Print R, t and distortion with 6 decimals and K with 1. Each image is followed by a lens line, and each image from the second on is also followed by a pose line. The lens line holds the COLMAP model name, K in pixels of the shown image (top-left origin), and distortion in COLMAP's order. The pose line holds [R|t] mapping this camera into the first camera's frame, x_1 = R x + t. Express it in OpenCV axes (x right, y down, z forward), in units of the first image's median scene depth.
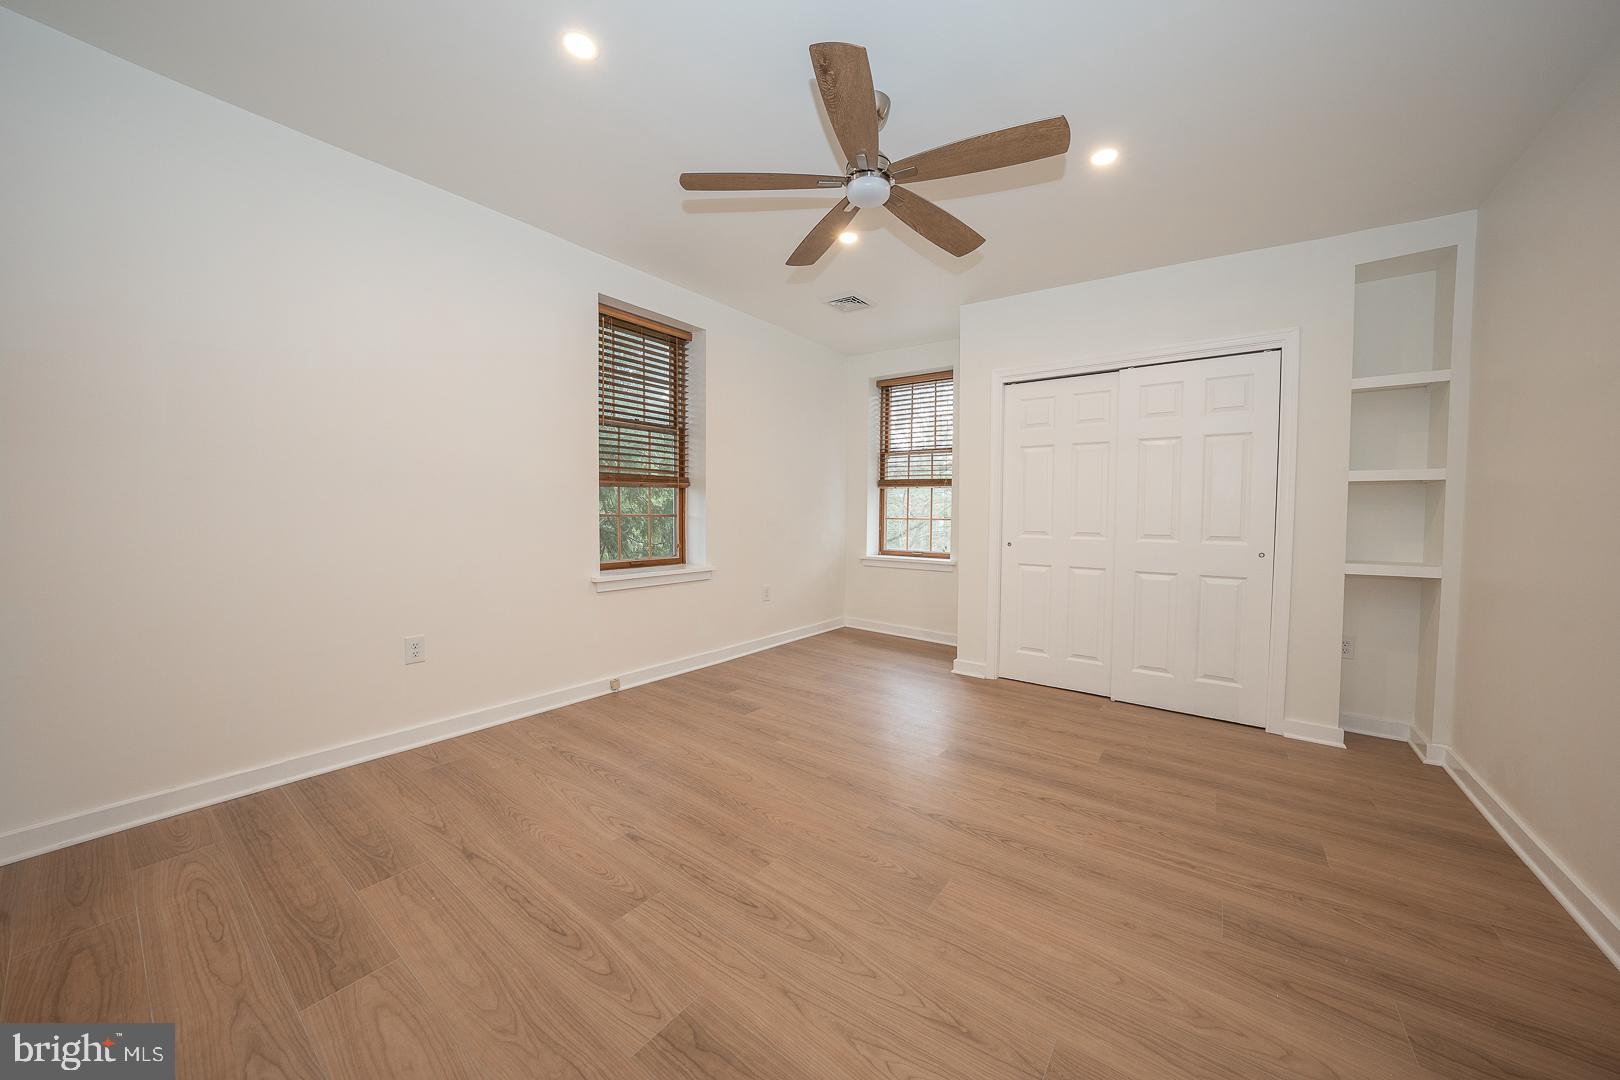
lens RADIAL K [[558.0, 0, 814.9], [0, 558.0, 532.6], [0, 0, 1]] dist [-0.024226, 0.004740]
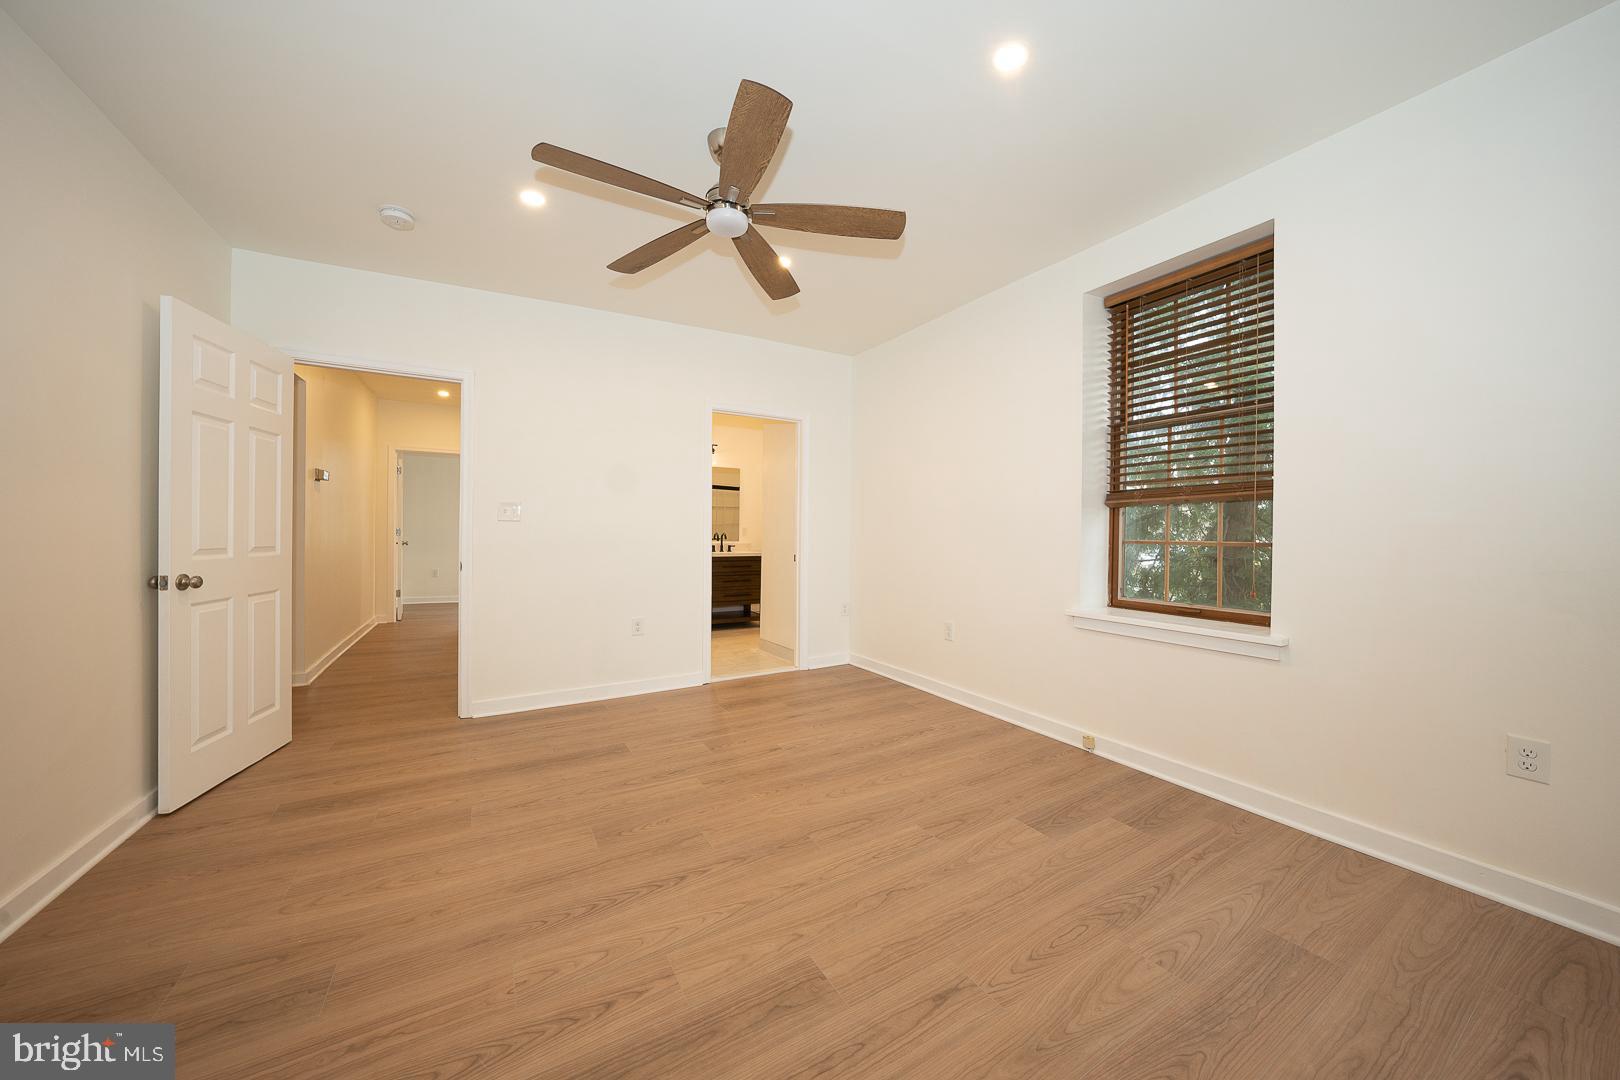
lens RADIAL K [[558.0, 0, 815.4], [0, 558.0, 534.1], [0, 0, 1]] dist [-0.024226, 0.004740]
pose [[-0.388330, -0.012945, -0.921429, 1.031714], [-0.048360, 0.998810, 0.006349, -0.048132], [0.920250, 0.047026, -0.388494, 1.661484]]
